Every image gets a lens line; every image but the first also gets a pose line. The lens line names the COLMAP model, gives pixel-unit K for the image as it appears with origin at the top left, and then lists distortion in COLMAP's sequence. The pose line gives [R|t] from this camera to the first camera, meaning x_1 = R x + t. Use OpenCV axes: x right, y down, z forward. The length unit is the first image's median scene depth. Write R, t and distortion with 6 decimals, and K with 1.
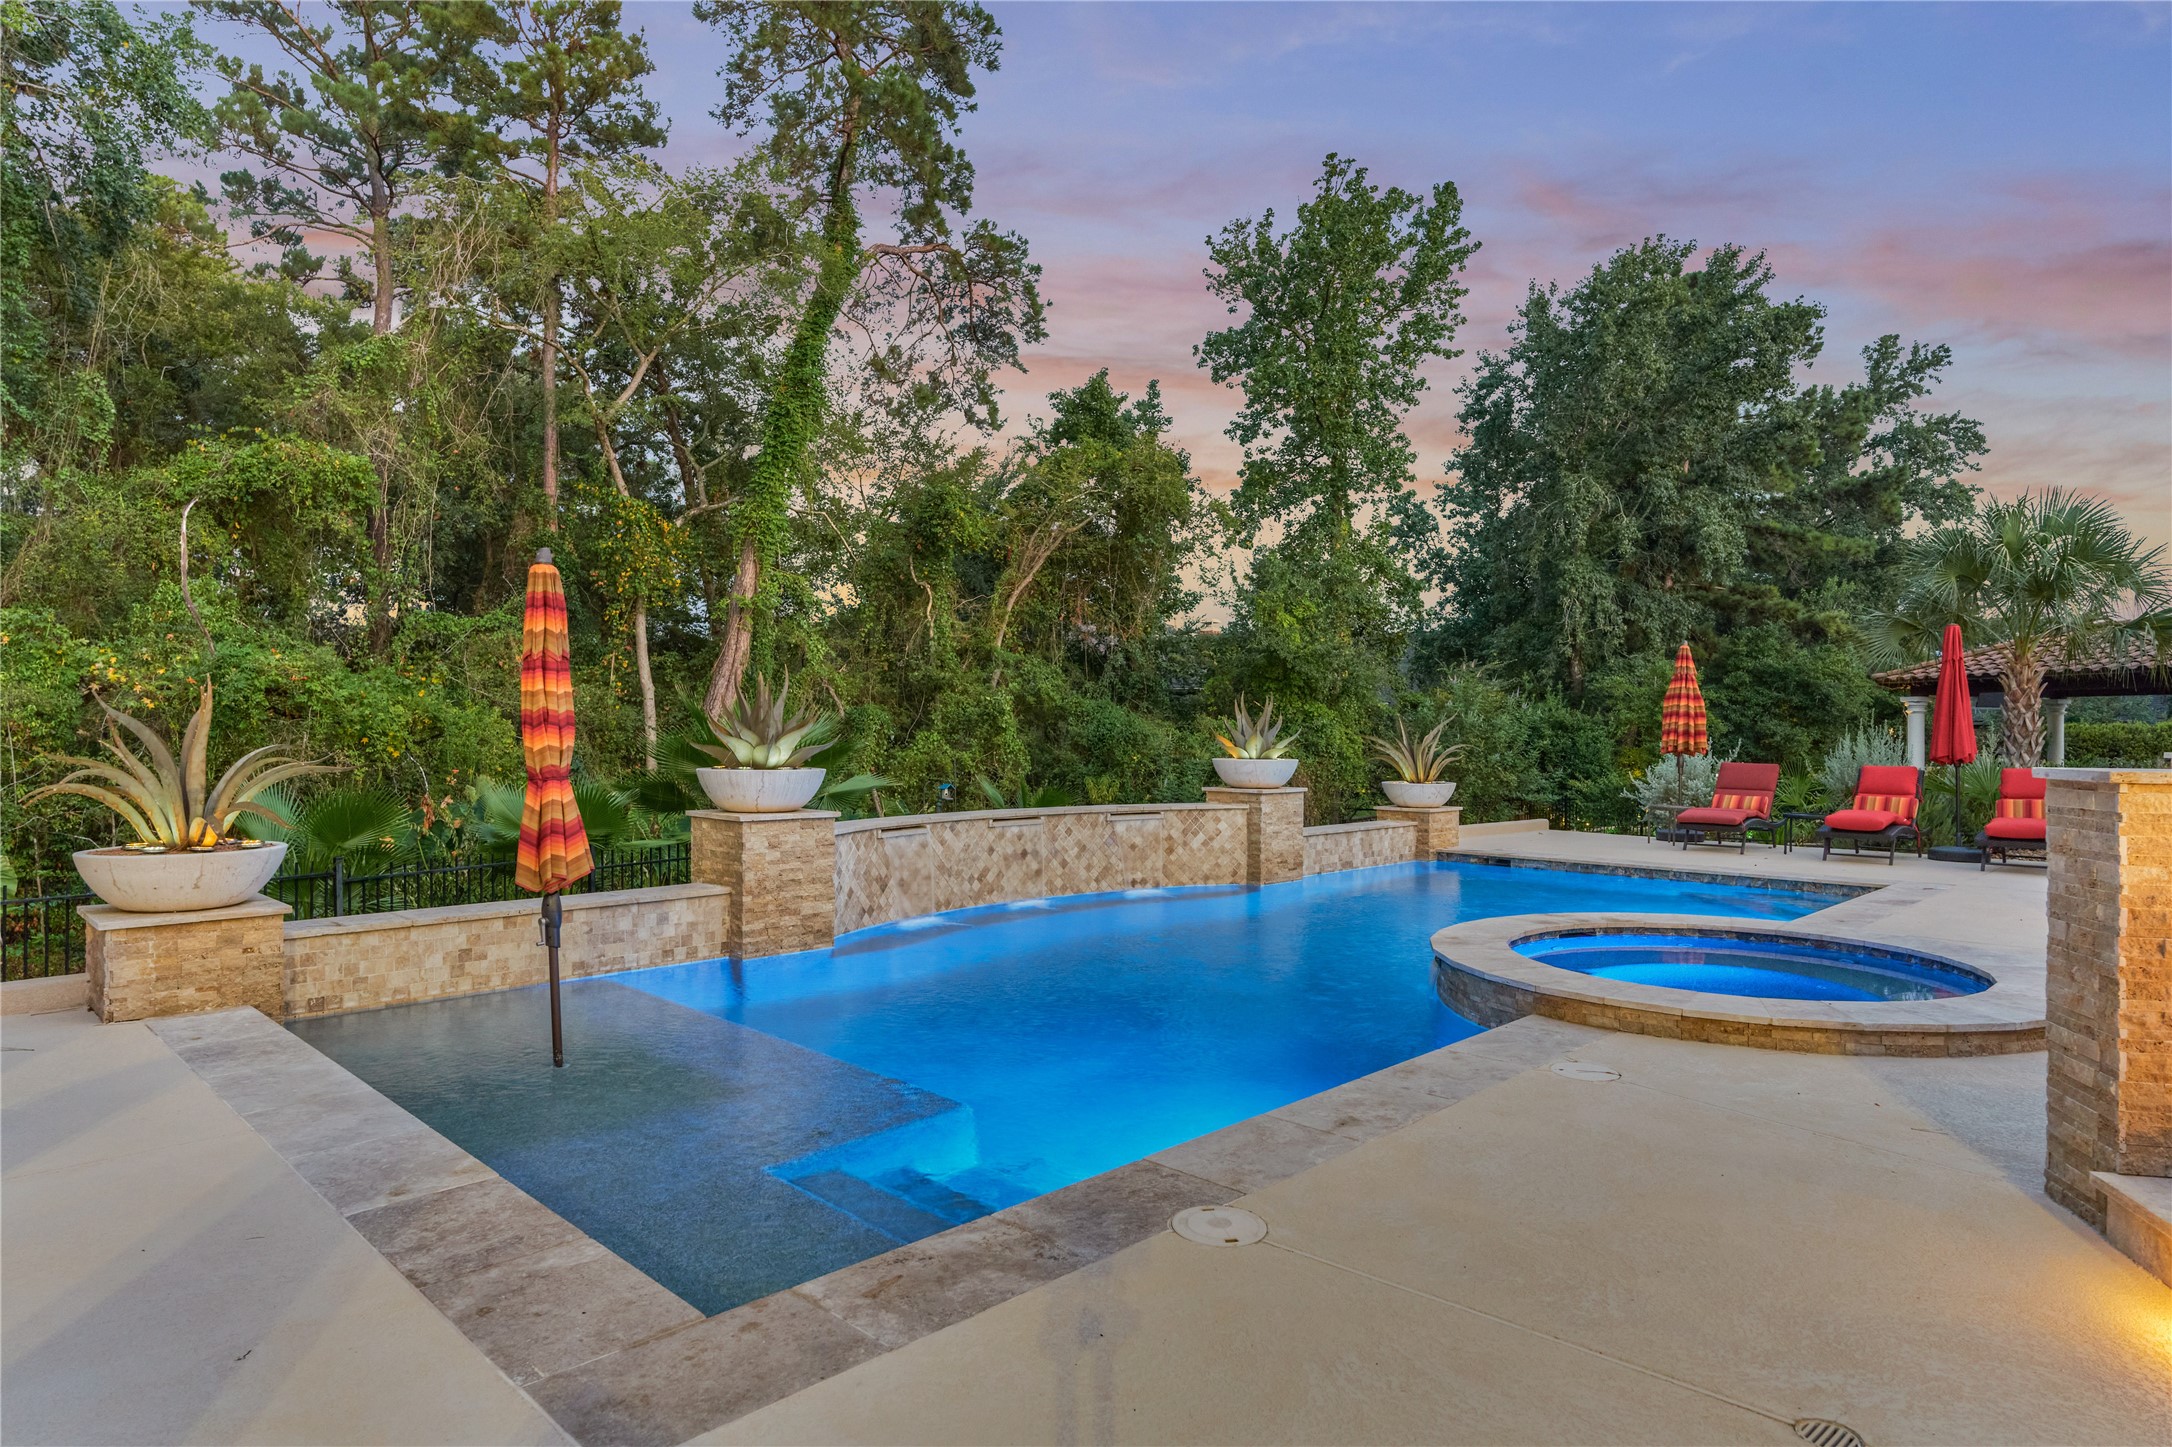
lens RADIAL K [[1234.2, 0, 1087.2], [0, 1234.2, 721.8], [0, 0, 1]] dist [-0.006056, -0.000301]
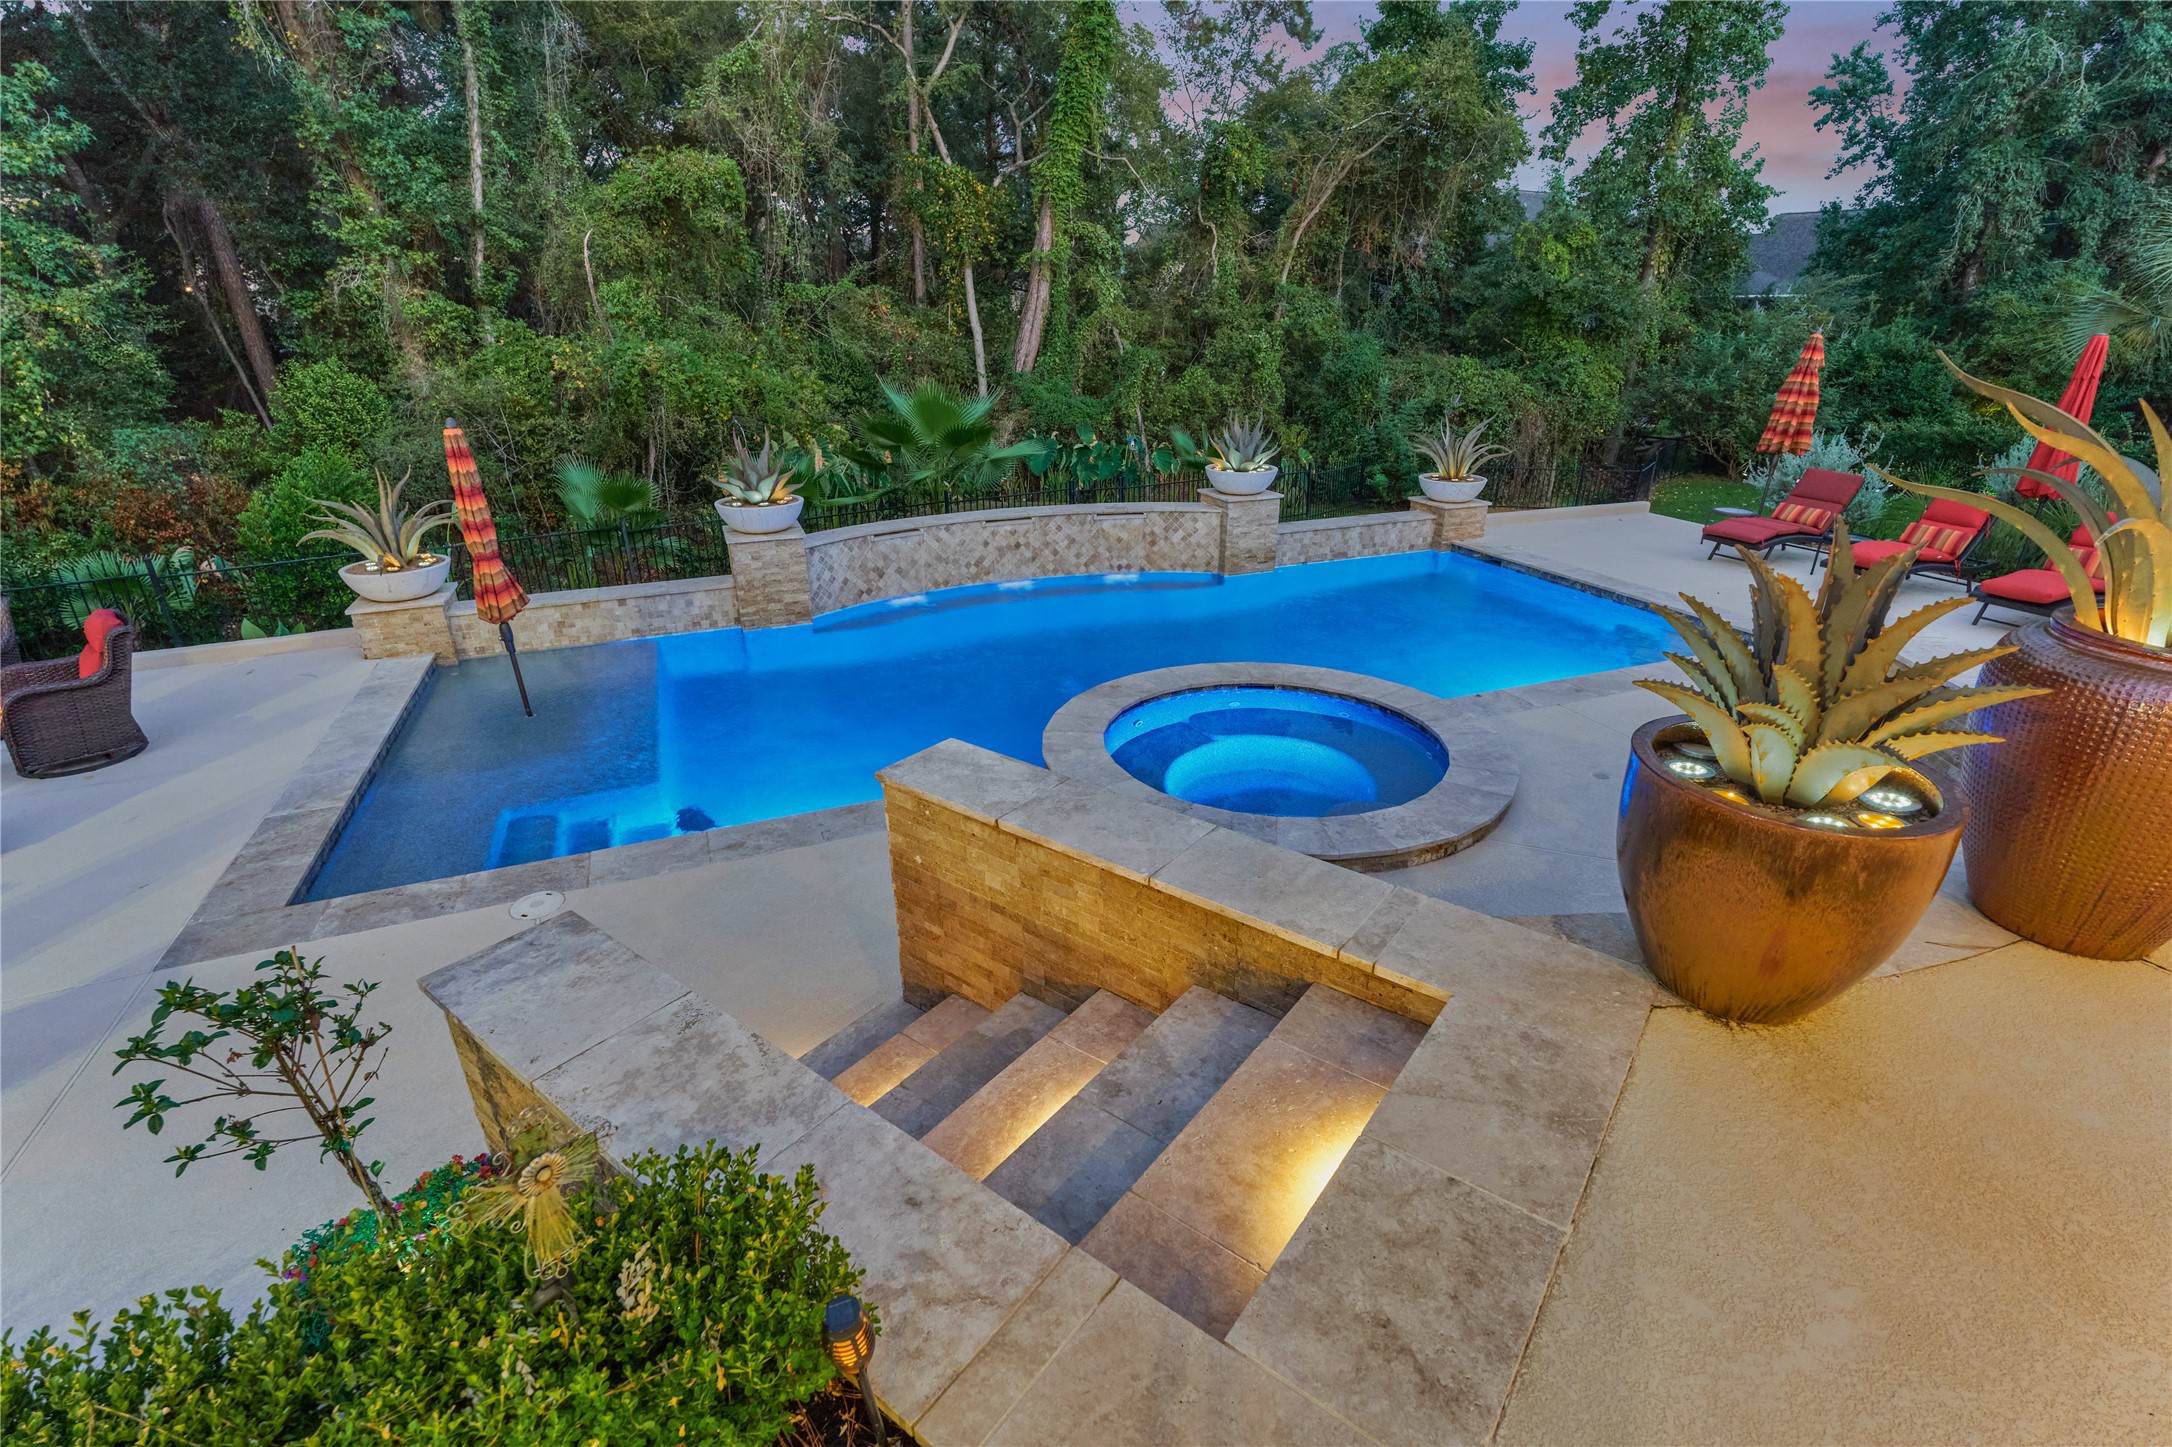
lens RADIAL K [[1013.3, 0, 1088.9], [0, 1013.3, 724.8], [0, 0, 1]] dist [-0.009304, 0.000610]
pose [[0.918541, 0.144726, -0.367883, 0.159310], [0.012291, 0.919674, 0.392489, -0.050825], [0.395135, -0.365039, 0.842980, 0.012631]]
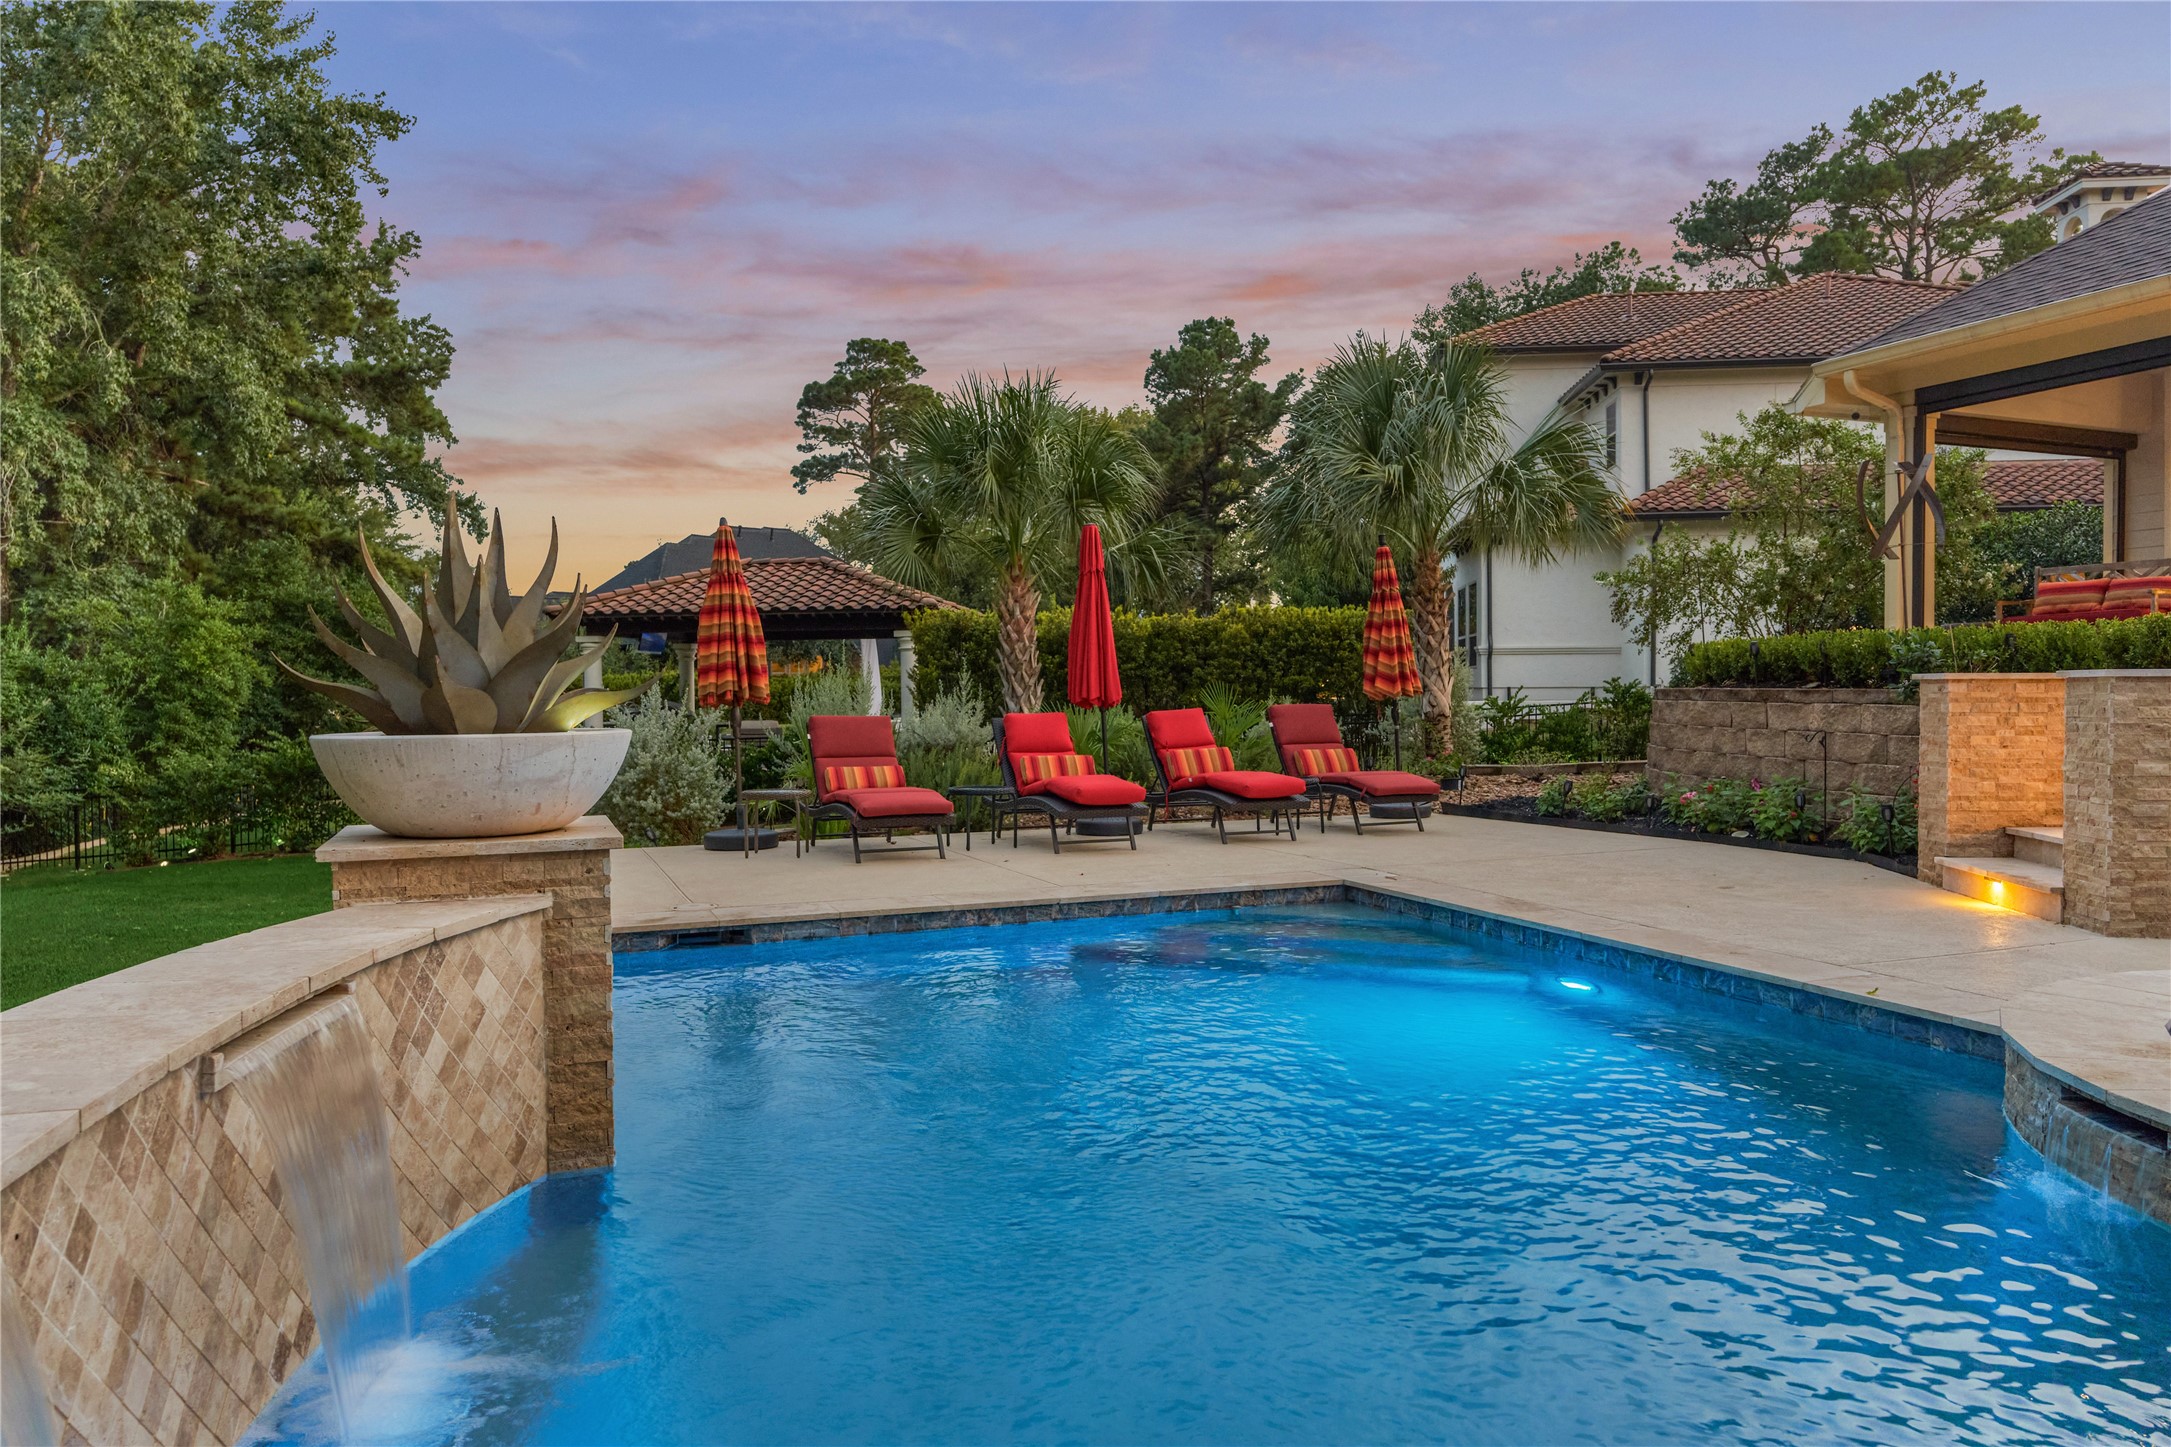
lens RADIAL K [[1415.1, 0, 1088.4], [0, 1415.1, 714.9], [0, 0, 1]] dist [0.003139, 0.001729]
pose [[0.394697, -0.025828, 0.918448, -0.045491], [0.005046, 0.999651, 0.025943, 0.007391], [-0.918798, -0.005605, 0.394689, 0.297240]]
